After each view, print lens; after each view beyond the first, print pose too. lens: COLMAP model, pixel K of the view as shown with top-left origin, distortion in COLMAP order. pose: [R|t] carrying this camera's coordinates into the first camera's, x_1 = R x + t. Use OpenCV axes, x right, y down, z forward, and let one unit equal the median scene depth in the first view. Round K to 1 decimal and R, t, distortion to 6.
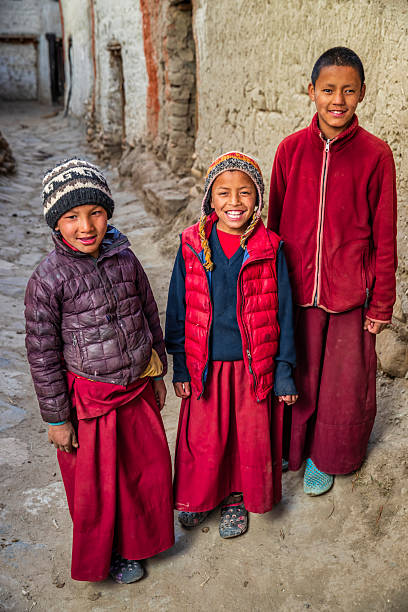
lens RADIAL K [[714.9, 0, 204.0], [0, 714.9, 306.0], [0, 0, 1]] dist [0.010796, 0.030420]
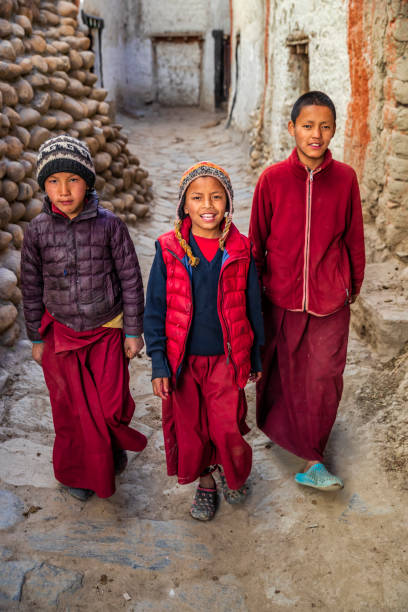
lens RADIAL K [[714.9, 0, 204.0], [0, 714.9, 306.0], [0, 0, 1]] dist [0.010796, 0.030420]
pose [[0.974904, 0.058339, -0.214846, -0.041866], [-0.057837, 0.998289, 0.008629, -0.092080], [0.214982, 0.004014, 0.976610, 0.262786]]
